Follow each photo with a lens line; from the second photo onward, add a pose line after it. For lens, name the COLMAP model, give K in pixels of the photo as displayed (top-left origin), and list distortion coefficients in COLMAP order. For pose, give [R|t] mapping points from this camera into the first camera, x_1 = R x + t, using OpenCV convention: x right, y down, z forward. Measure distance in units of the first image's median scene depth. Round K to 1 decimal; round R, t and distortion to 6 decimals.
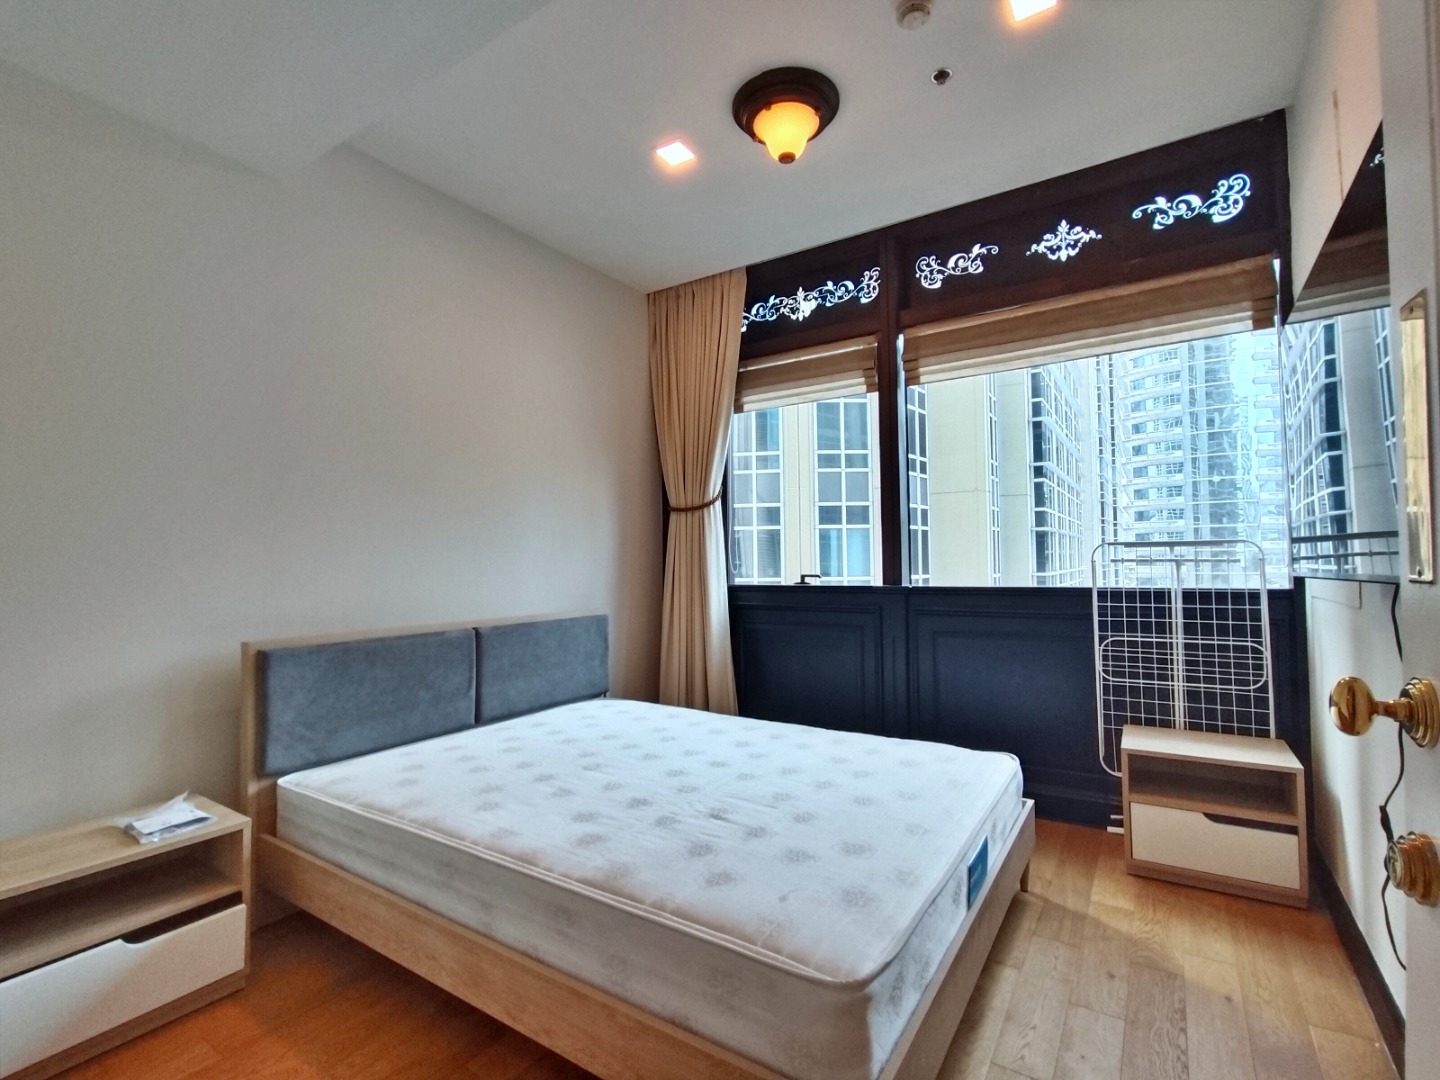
lens RADIAL K [[668.3, 0, 729.7], [0, 668.3, 543.0], [0, 0, 1]] dist [-0.004941, 0.003647]
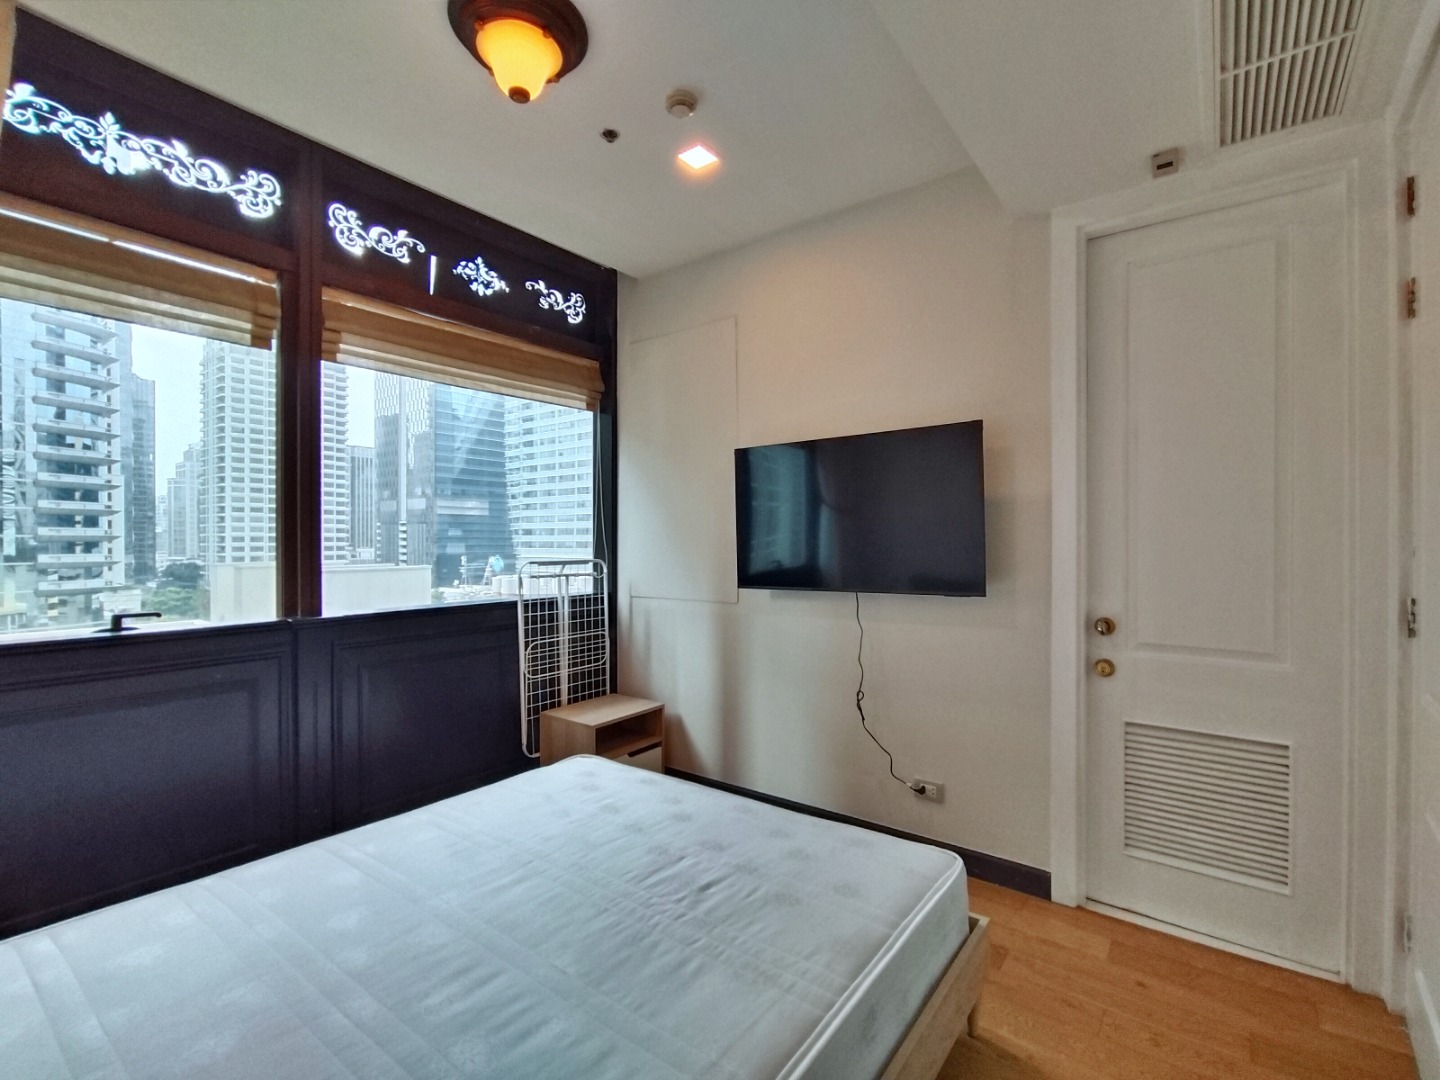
lens RADIAL K [[668.3, 0, 729.1], [0, 668.3, 546.1], [0, 0, 1]] dist [-0.004941, 0.003647]
pose [[0.067654, 0.004721, 0.997698, -0.519250], [-0.027738, 0.999611, -0.002849, -0.031493], [-0.997323, -0.027482, 0.067759, 0.510620]]
